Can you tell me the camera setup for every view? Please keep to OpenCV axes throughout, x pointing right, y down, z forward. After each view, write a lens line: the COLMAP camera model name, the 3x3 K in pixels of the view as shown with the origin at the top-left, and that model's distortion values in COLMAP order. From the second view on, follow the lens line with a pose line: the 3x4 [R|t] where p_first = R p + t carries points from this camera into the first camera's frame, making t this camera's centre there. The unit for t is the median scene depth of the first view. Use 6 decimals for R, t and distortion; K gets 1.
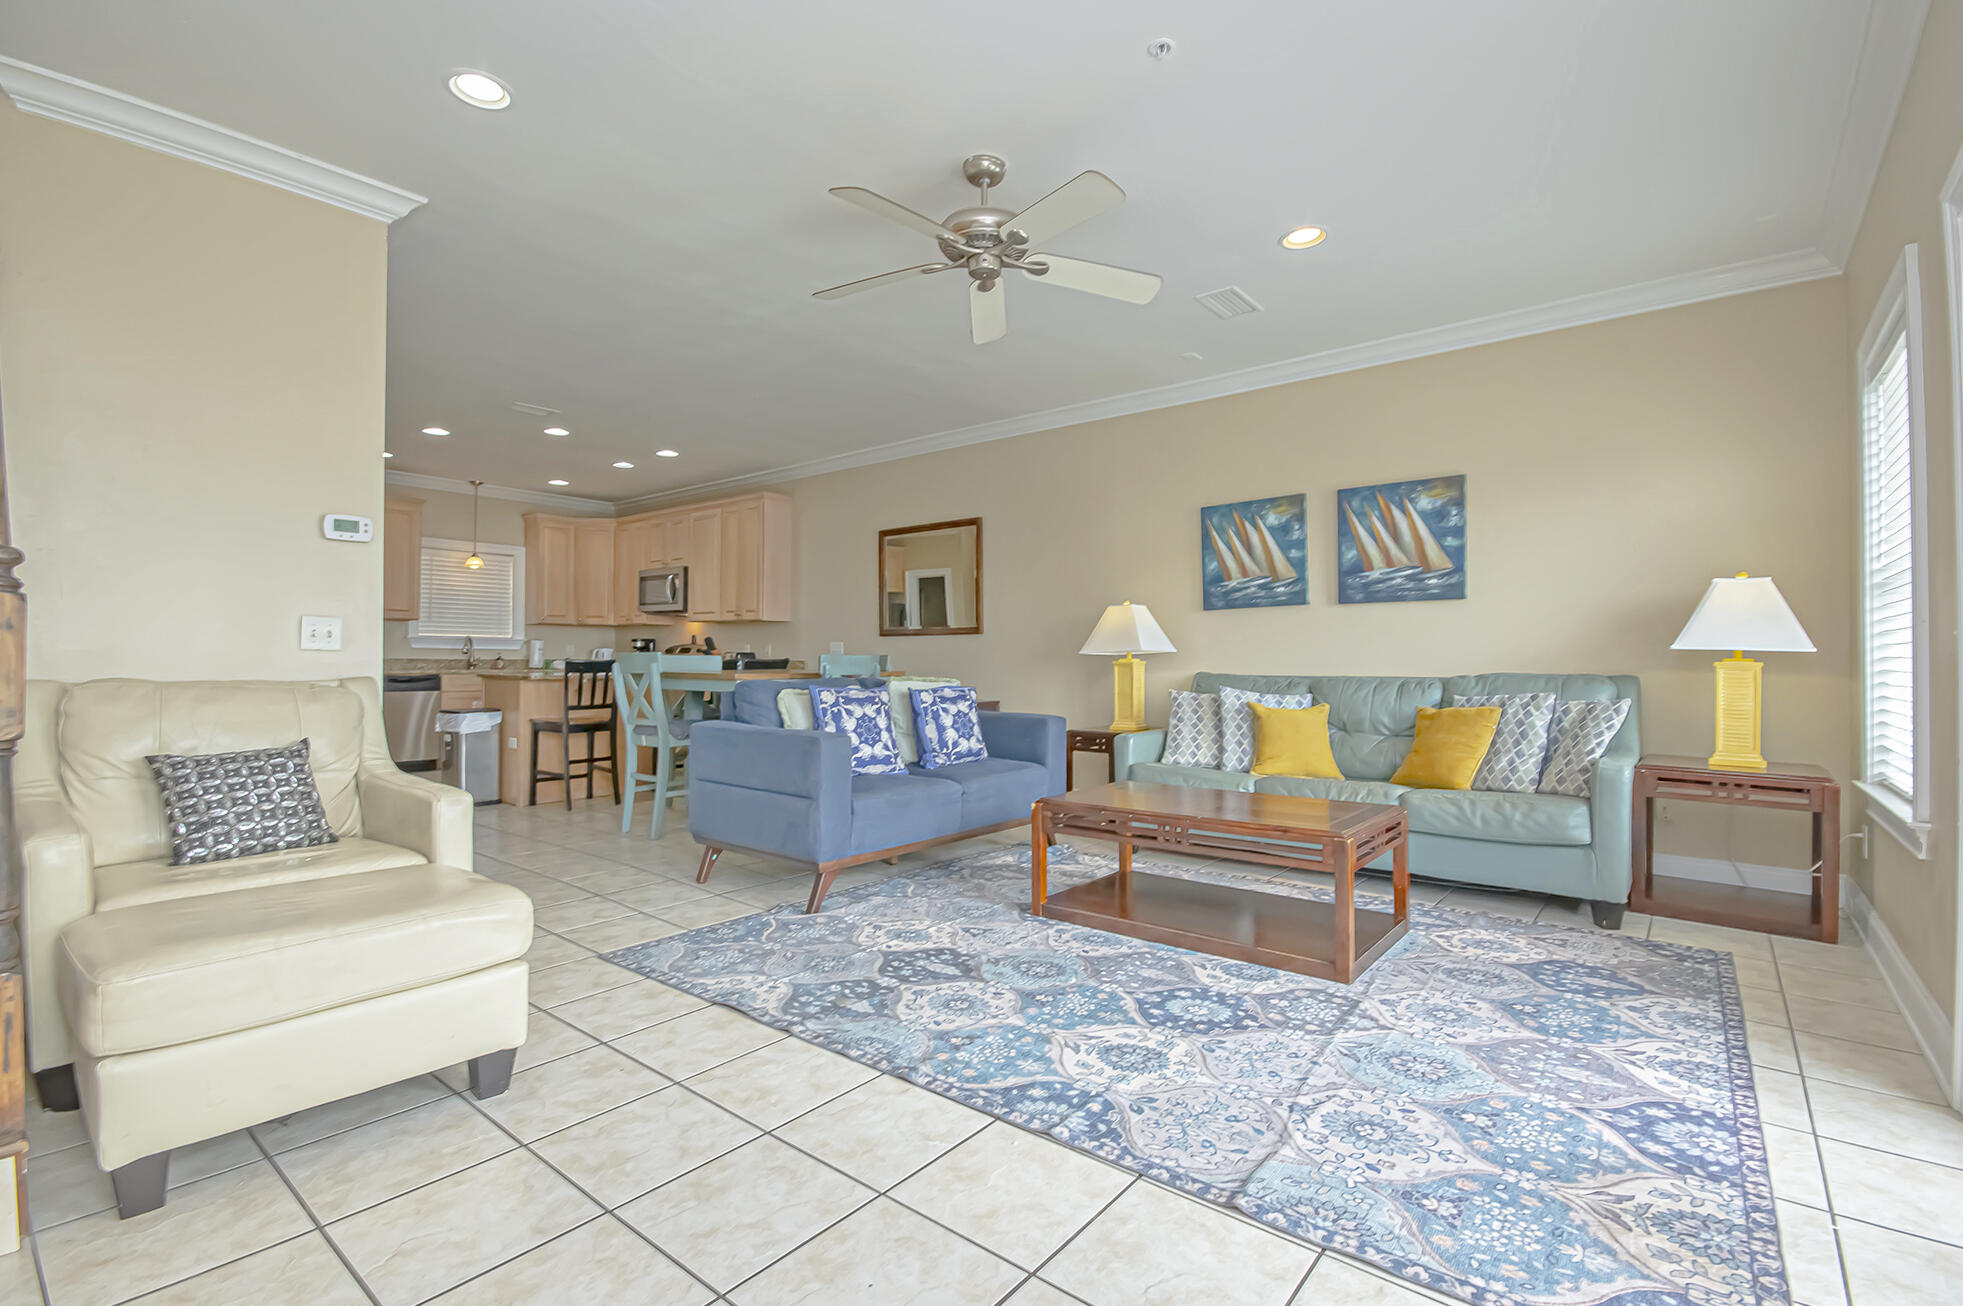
lens RADIAL K [[892.3, 0, 981.5], [0, 892.3, 653.0], [0, 0, 1]] dist [-0.022196, -0.000544]
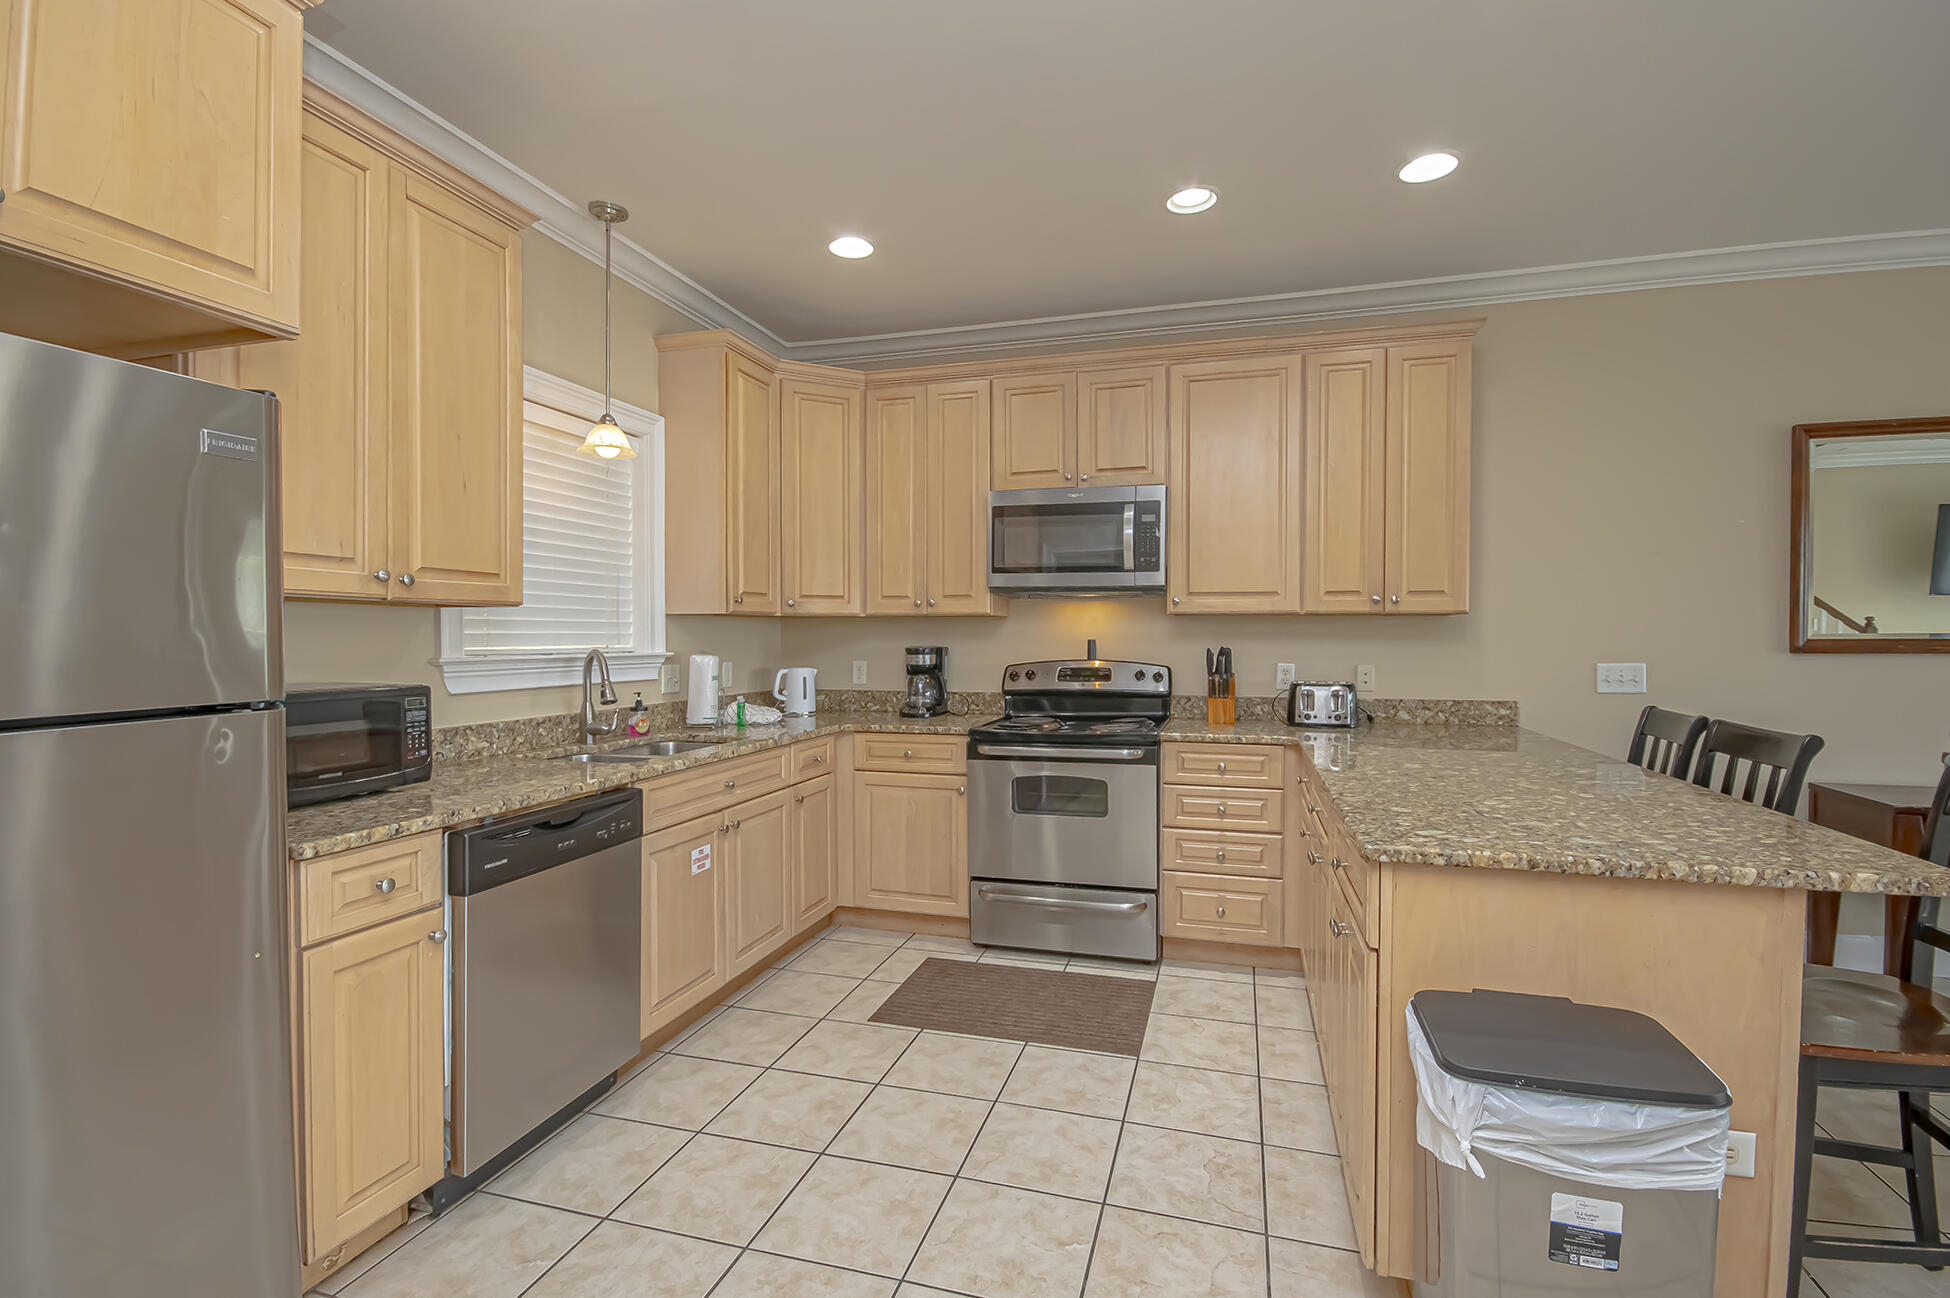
lens RADIAL K [[886.4, 0, 975.0], [0, 886.4, 649.0], [0, 0, 1]] dist [-0.022196, -0.000544]
pose [[0.928500, -0.008841, 0.371227, -0.565859], [0.002447, 0.999840, 0.017692, -0.024898], [-0.371324, -0.015518, 0.928374, 0.610557]]
